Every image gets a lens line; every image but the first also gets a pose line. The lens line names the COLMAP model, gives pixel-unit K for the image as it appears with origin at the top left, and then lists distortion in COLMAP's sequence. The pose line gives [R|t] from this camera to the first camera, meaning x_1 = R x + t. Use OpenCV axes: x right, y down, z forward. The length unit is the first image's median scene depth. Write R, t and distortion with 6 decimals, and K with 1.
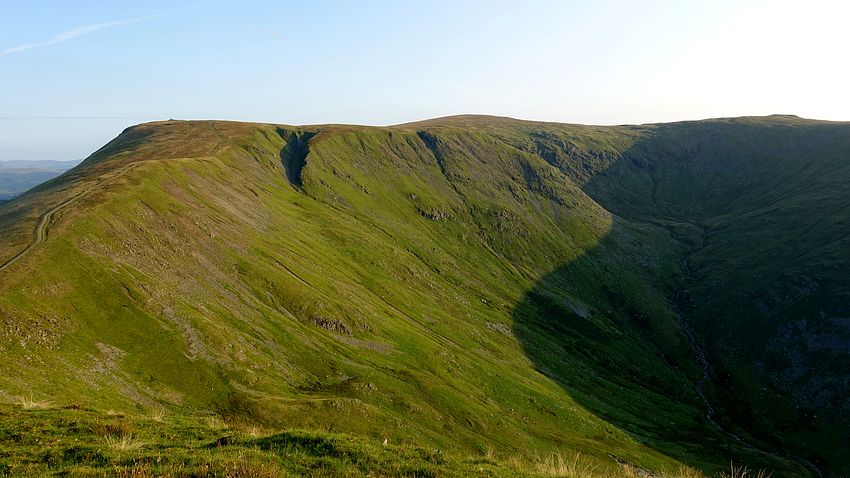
lens RADIAL K [[586.8, 0, 424.1], [0, 586.8, 238.2], [0, 0, 1]] dist [-0.007551, 0.009593]
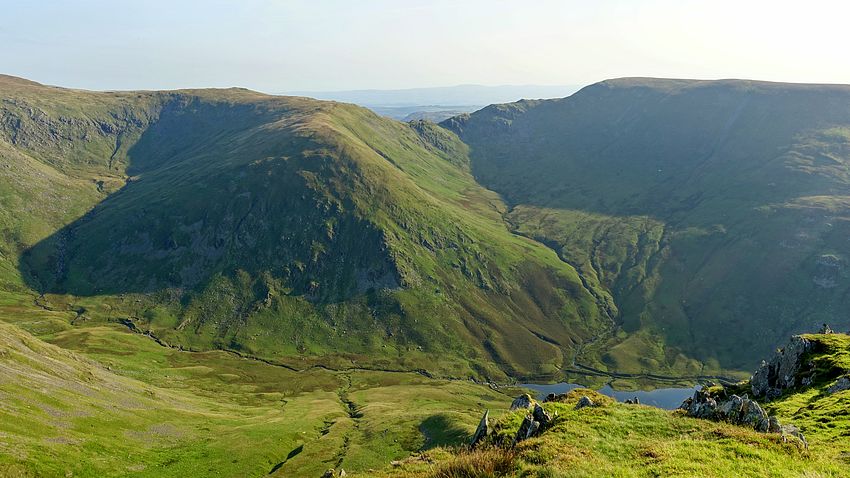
lens RADIAL K [[697.1, 0, 422.2], [0, 697.1, 241.7], [0, 0, 1]] dist [0.001591, -0.000222]
pose [[0.868652, -0.085746, 0.487946, 0.289524], [0.060686, 0.995907, 0.066975, 0.051239], [-0.491692, -0.028566, 0.870301, -0.660963]]
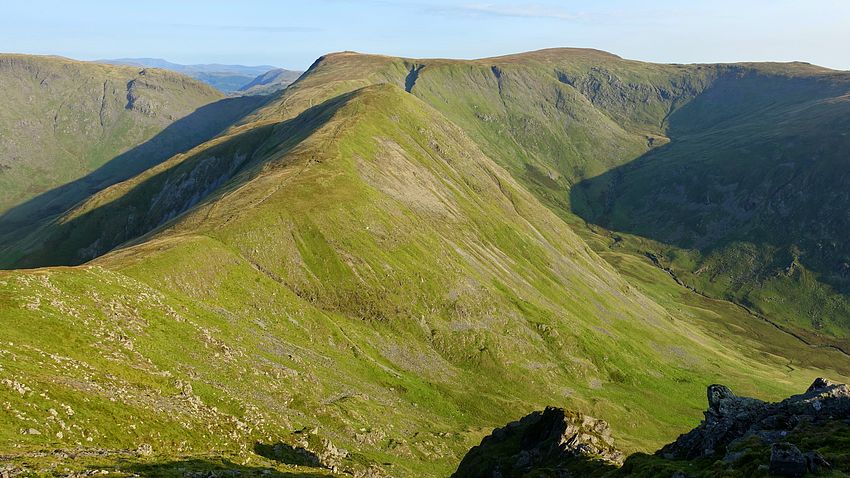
lens RADIAL K [[586.8, 0, 418.1], [0, 586.8, 240.2], [0, 0, 1]] dist [-0.007551, 0.009593]
pose [[0.961102, 0.117371, -0.250016, 0.260644], [-0.081571, 0.985458, 0.149058, 0.063652], [0.263875, -0.122866, 0.956700, -0.645580]]
